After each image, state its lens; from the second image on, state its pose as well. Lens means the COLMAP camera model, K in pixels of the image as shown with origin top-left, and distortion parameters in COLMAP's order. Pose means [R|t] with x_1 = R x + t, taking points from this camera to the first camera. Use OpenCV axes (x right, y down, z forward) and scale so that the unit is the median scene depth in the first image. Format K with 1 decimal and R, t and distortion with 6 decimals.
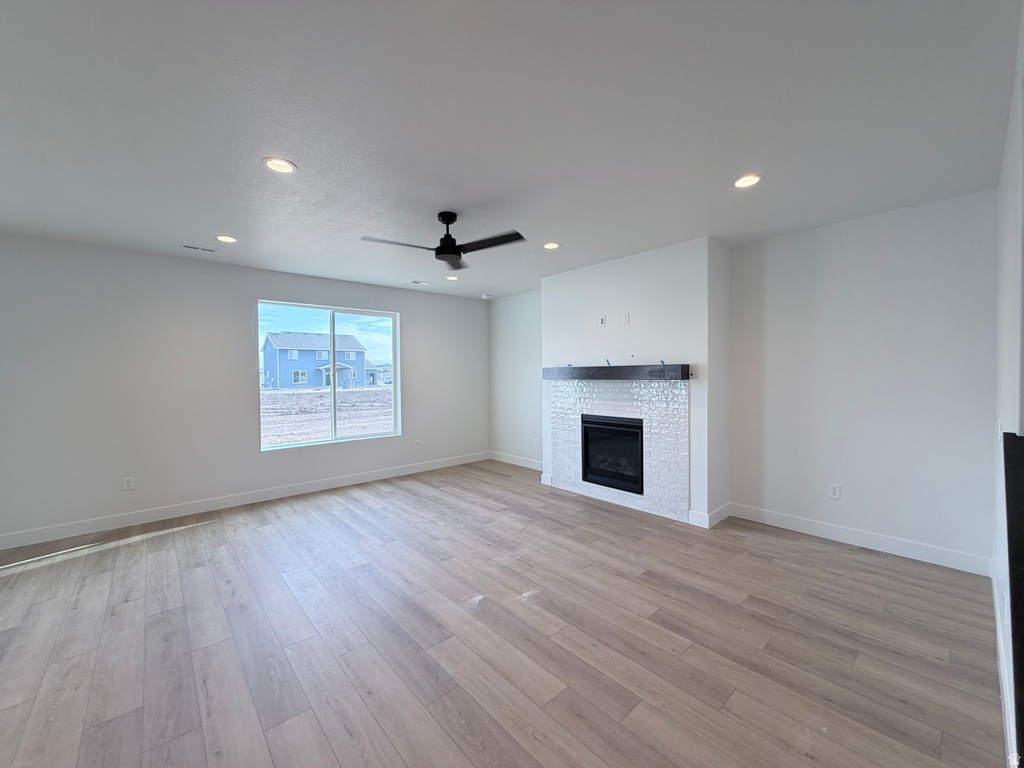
lens RADIAL K [[409.8, 0, 511.7], [0, 409.8, 385.3], [0, 0, 1]] dist [-0.001527, 0.000498]
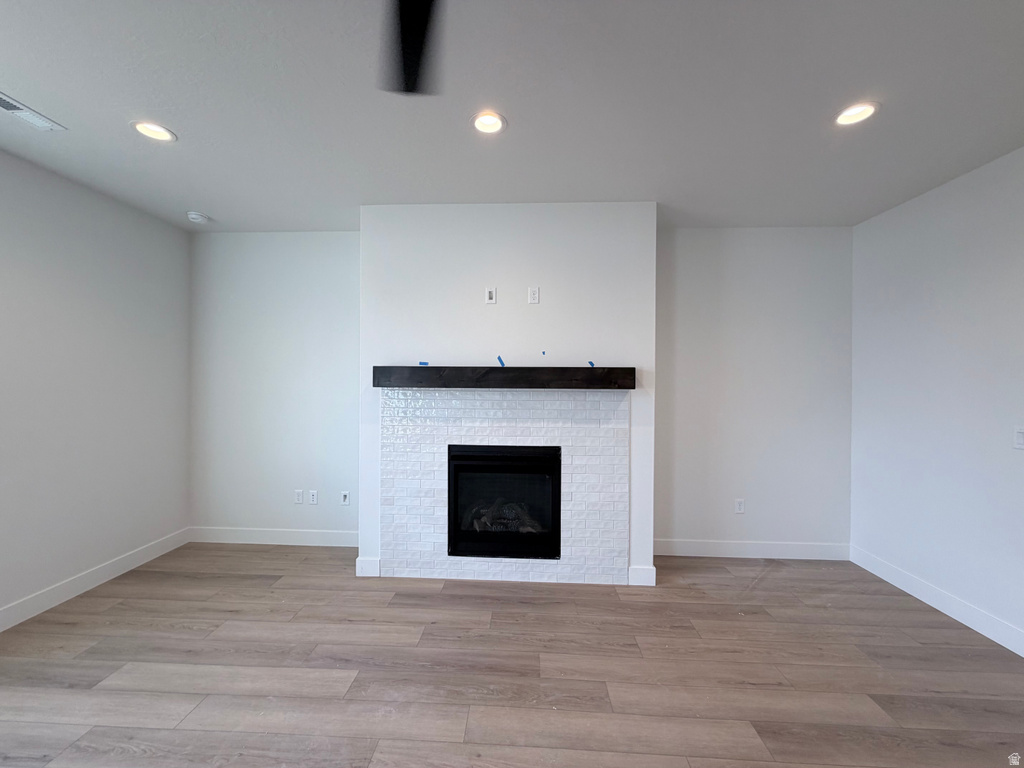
lens RADIAL K [[409.8, 0, 509.7], [0, 409.8, 380.7], [0, 0, 1]] dist [-0.001527, 0.000498]
pose [[0.697290, 0.012516, 0.716679, -0.224633], [0.003432, 0.999778, -0.020799, -0.012701], [-0.716781, 0.016962, 0.697093, 0.578716]]
